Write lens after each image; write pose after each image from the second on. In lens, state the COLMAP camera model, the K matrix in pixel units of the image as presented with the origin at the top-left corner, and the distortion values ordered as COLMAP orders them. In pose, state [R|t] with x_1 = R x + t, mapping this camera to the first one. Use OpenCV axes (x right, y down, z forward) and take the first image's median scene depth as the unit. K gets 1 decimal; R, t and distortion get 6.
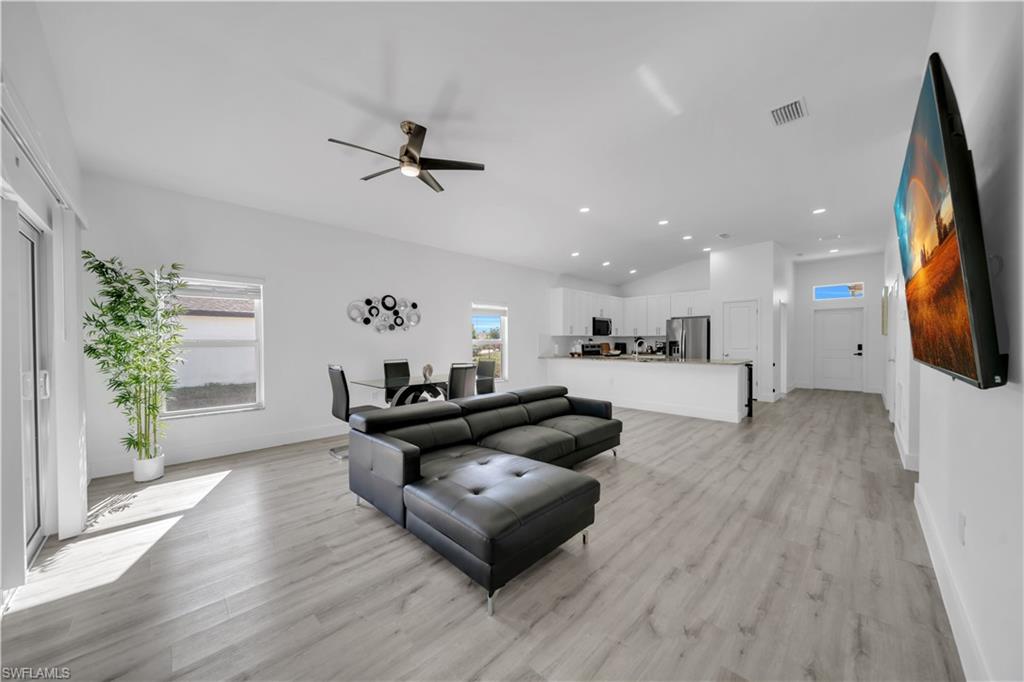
lens RADIAL K [[353.4, 0, 511.8], [0, 353.4, 346.1], [0, 0, 1]] dist [0.000408, -0.000855]
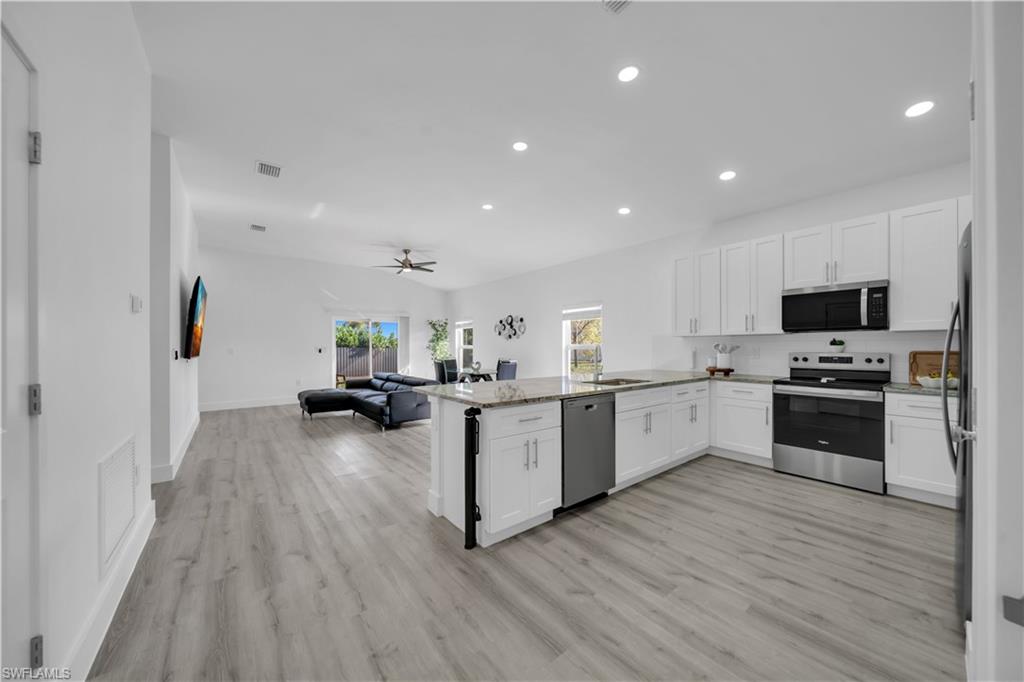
lens RADIAL K [[353.4, 0, 511.8], [0, 353.4, 346.1], [0, 0, 1]] dist [0.000408, -0.000855]
pose [[-0.115264, 0.004252, -0.993326, 1.079584], [-0.009041, 0.999945, 0.005329, -0.020232], [0.993294, 0.009594, -0.115219, 1.120101]]
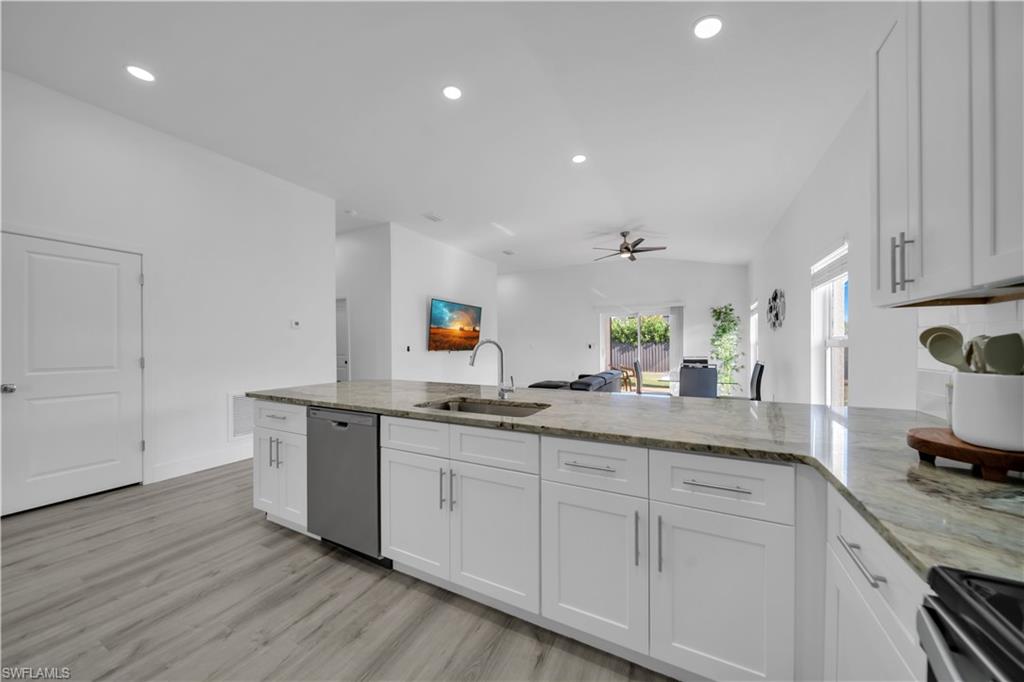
lens RADIAL K [[353.4, 0, 511.8], [0, 353.4, 346.1], [0, 0, 1]] dist [0.000408, -0.000855]
pose [[-0.952460, 0.011331, -0.304454, 0.534977], [0.003988, 0.999686, 0.024730, -0.024310], [0.304639, 0.022340, -0.952206, 1.564462]]
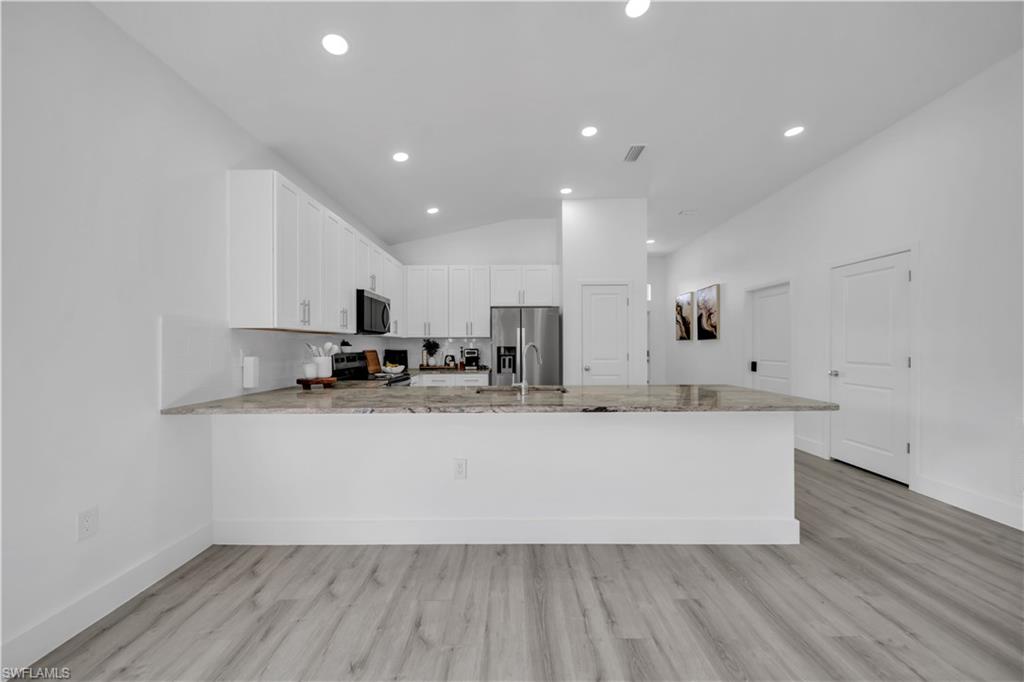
lens RADIAL K [[353.4, 0, 511.8], [0, 353.4, 346.1], [0, 0, 1]] dist [0.000408, -0.000855]
pose [[0.708514, 0.003319, 0.705689, 0.101274], [0.007656, 0.999894, -0.012390, -0.011754], [-0.705656, 0.014182, 0.708413, 0.895654]]
